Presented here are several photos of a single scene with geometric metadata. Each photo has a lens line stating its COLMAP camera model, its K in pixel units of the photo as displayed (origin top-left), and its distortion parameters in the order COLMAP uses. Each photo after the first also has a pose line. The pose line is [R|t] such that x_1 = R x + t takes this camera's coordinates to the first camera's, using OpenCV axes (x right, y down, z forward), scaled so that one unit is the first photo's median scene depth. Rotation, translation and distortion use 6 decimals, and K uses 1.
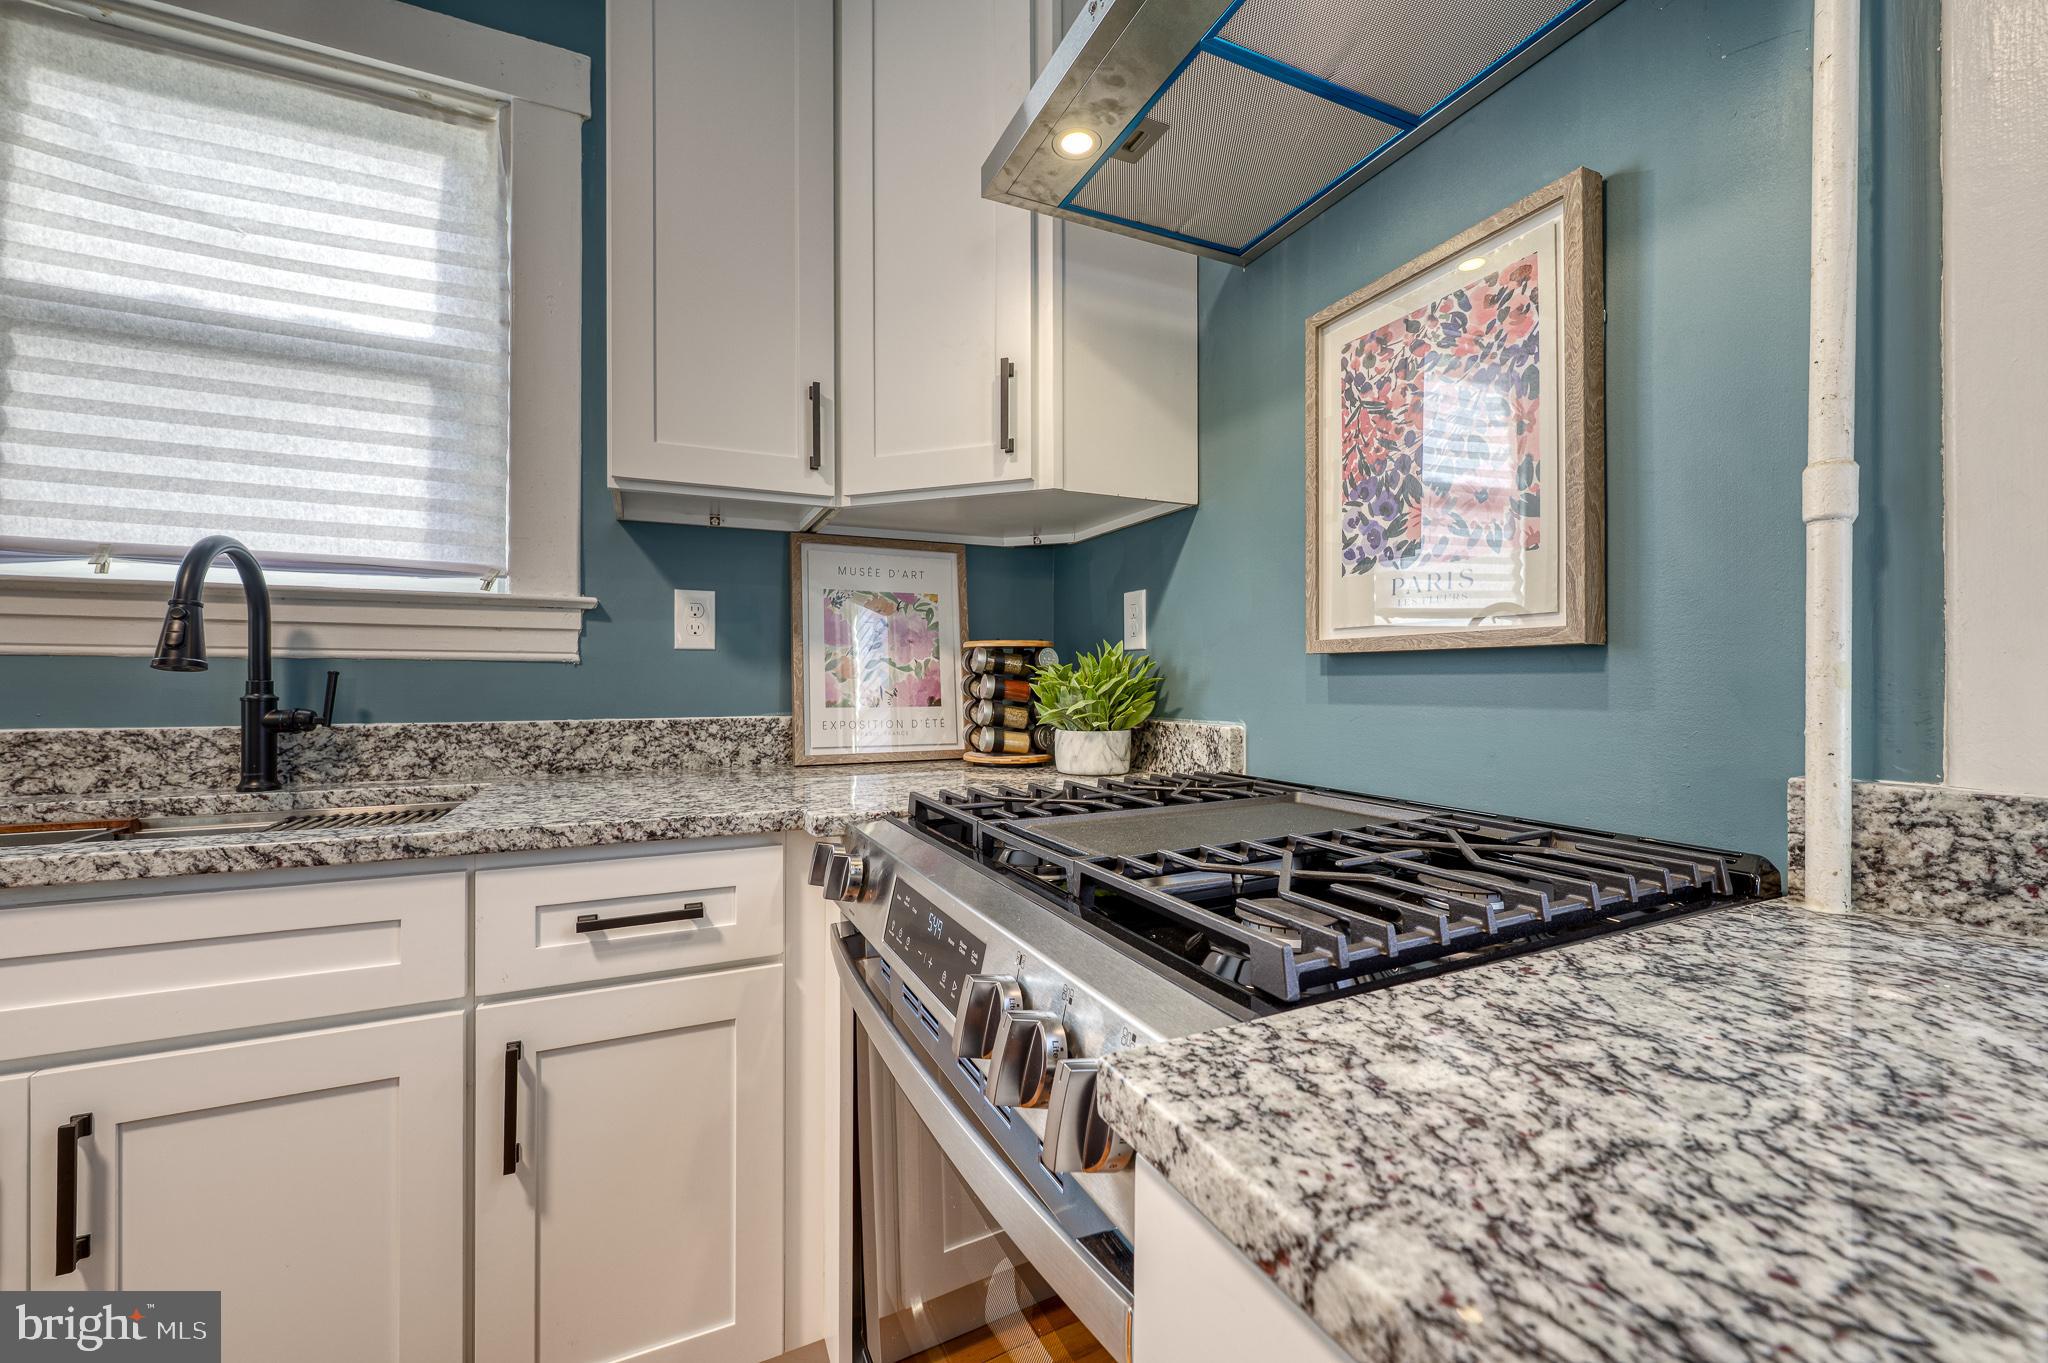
lens RADIAL K [[829.9, 0, 1042.1], [0, 829.9, 677.9], [0, 0, 1]] dist [-0.000082, 0.000902]
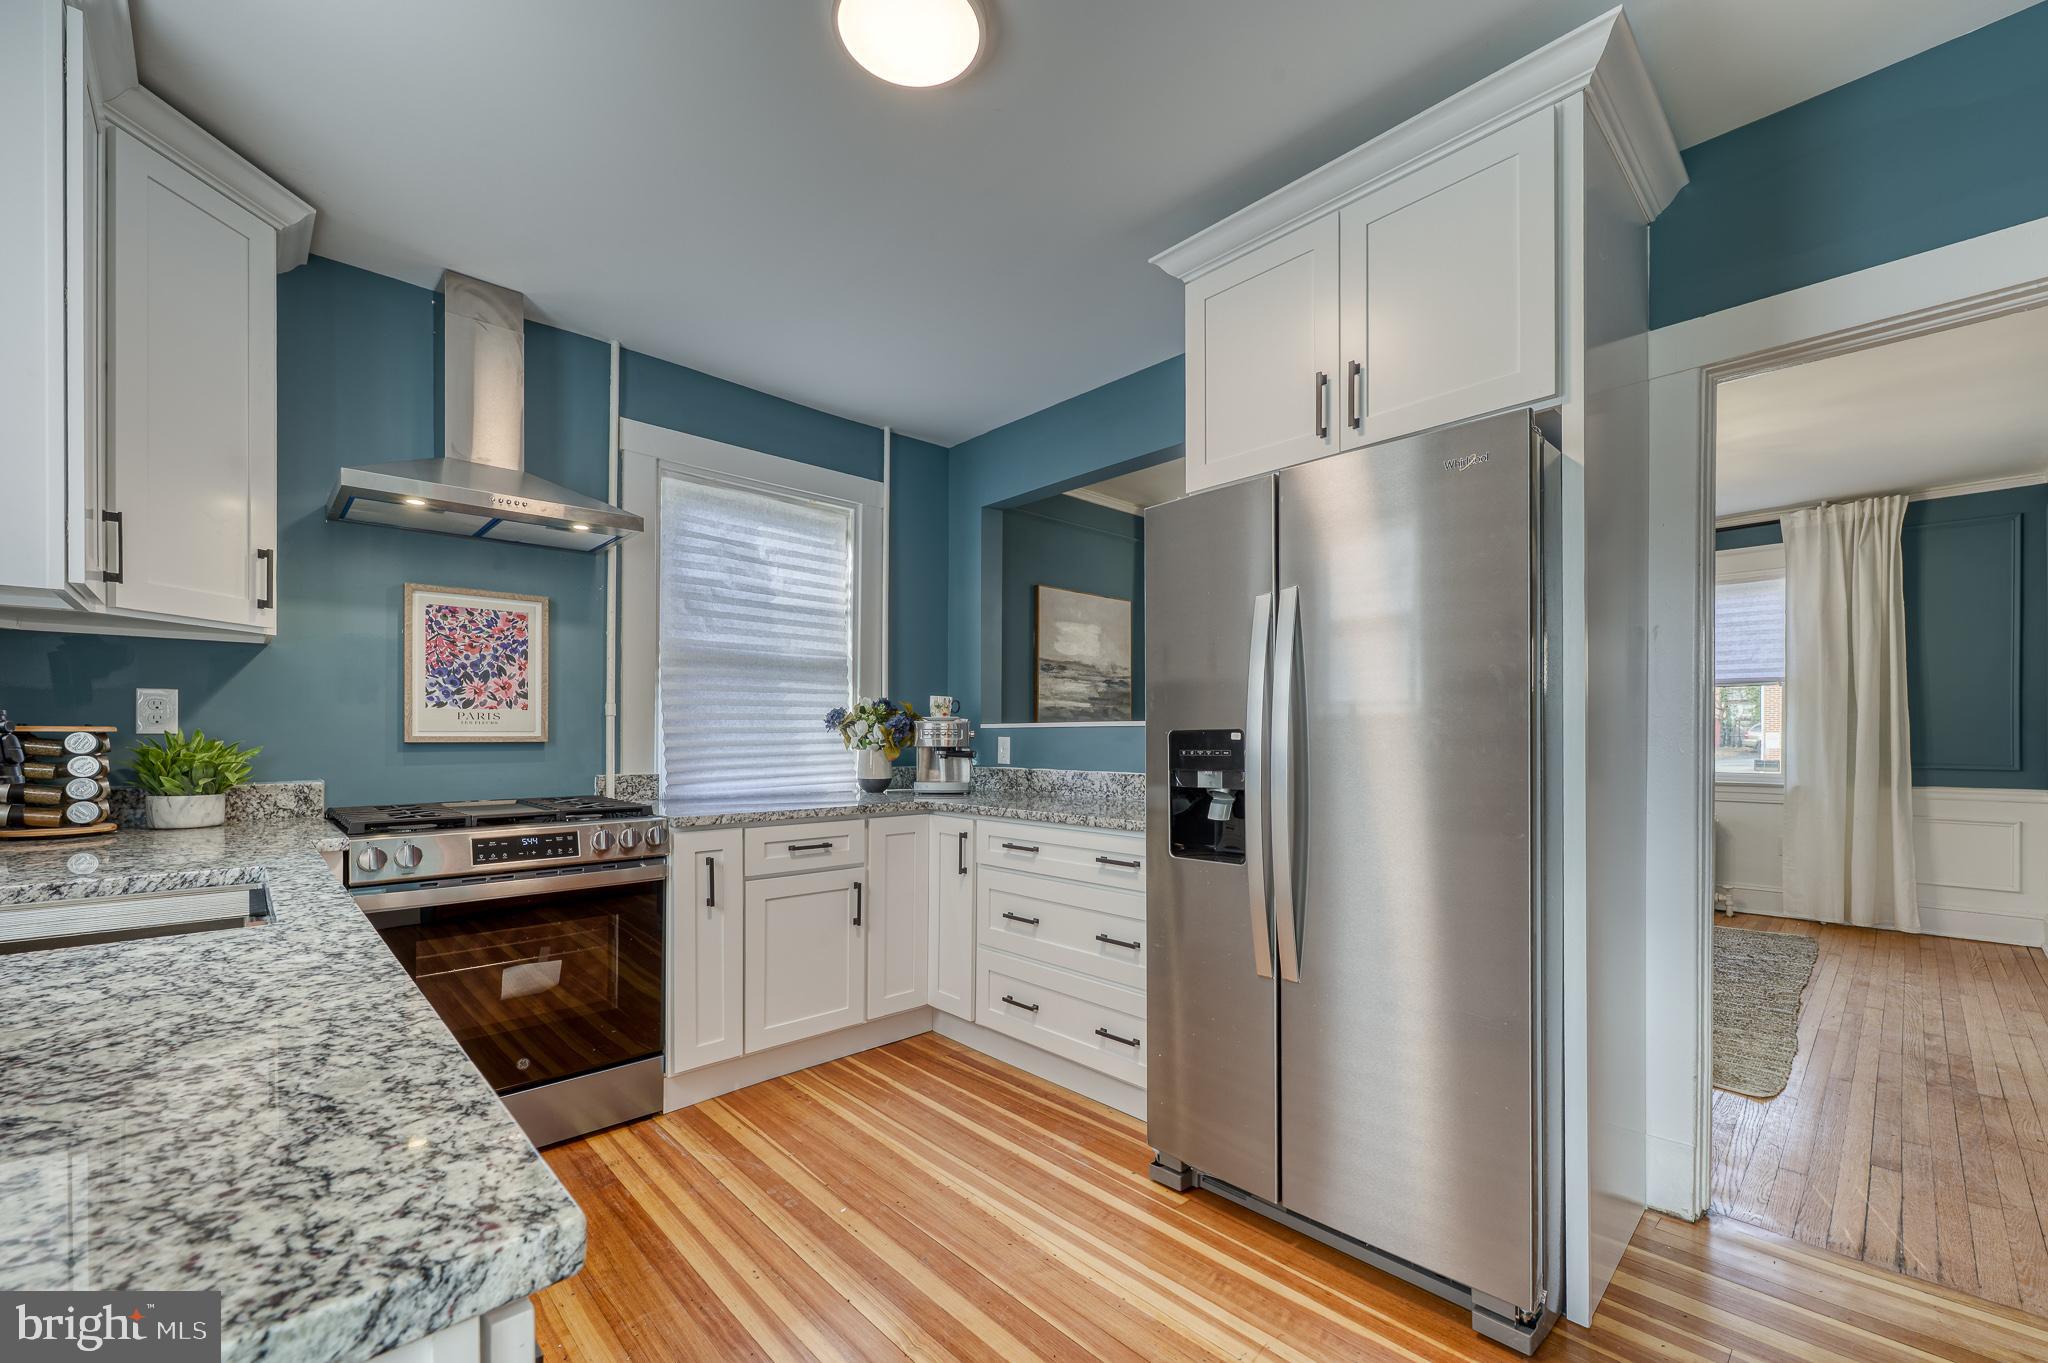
lens RADIAL K [[829.9, 0, 1014.2], [0, 829.9, 730.7], [0, 0, 1]] dist [-0.000082, 0.000902]
pose [[-0.309225, 0.005305, 0.950974, -1.913078], [-0.004230, 0.999967, -0.006954, -0.045039], [-0.950980, -0.006173, -0.309192, 0.164268]]
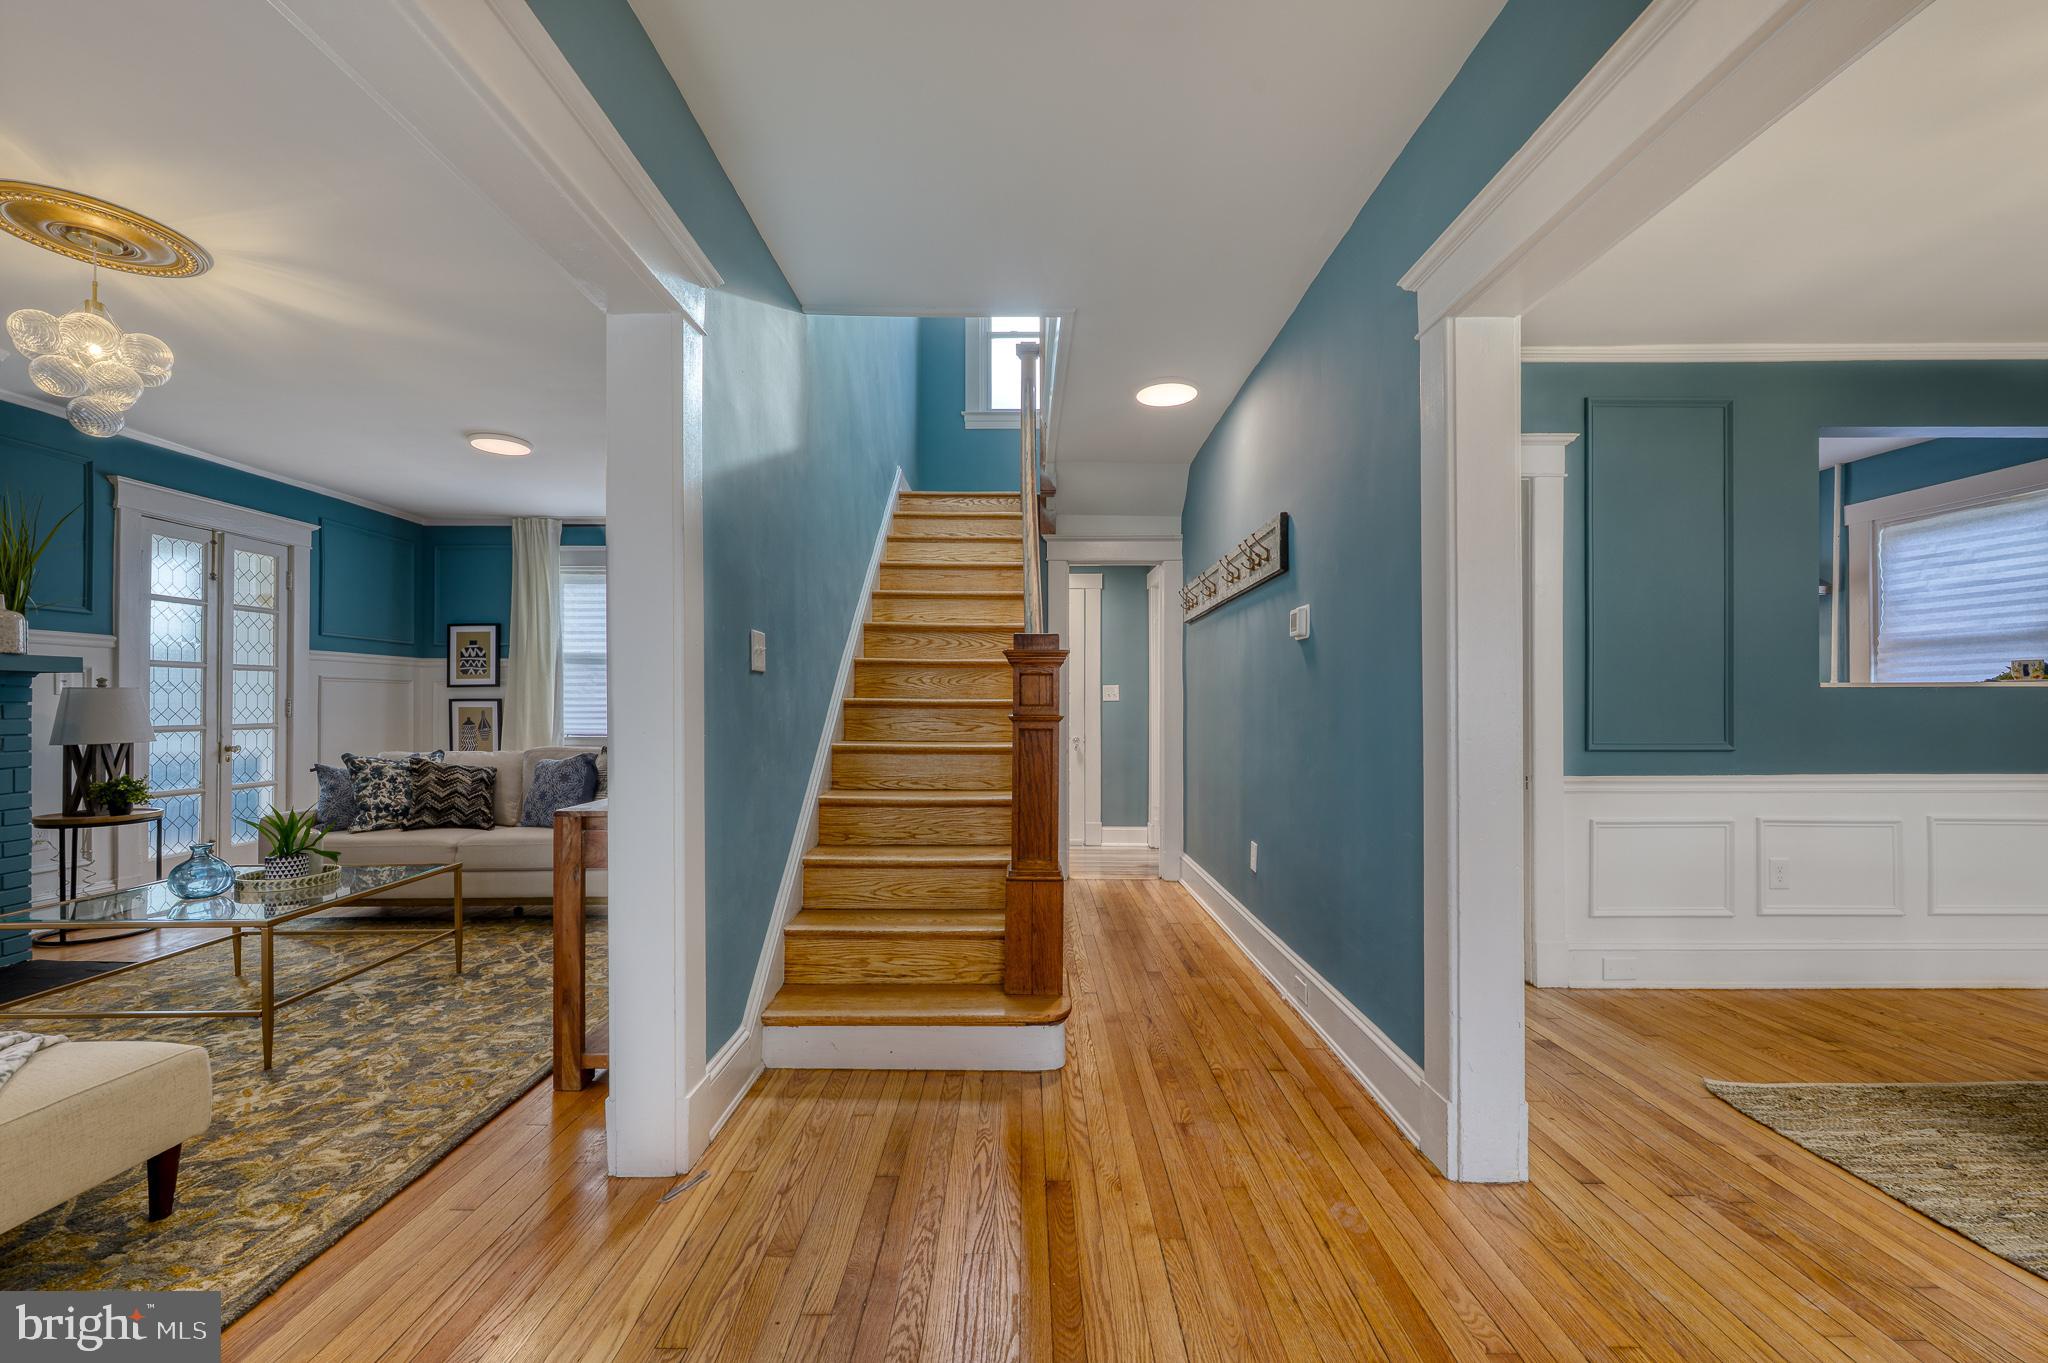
lens RADIAL K [[829.9, 0, 1033.0], [0, 829.9, 695.1], [0, 0, 1]] dist [-0.000082, 0.000902]
pose [[0.900456, -0.003064, -0.434937, -1.139967], [0.001472, 0.999991, -0.003996, -0.046655], [0.434945, 0.002958, 0.900452, -4.393339]]
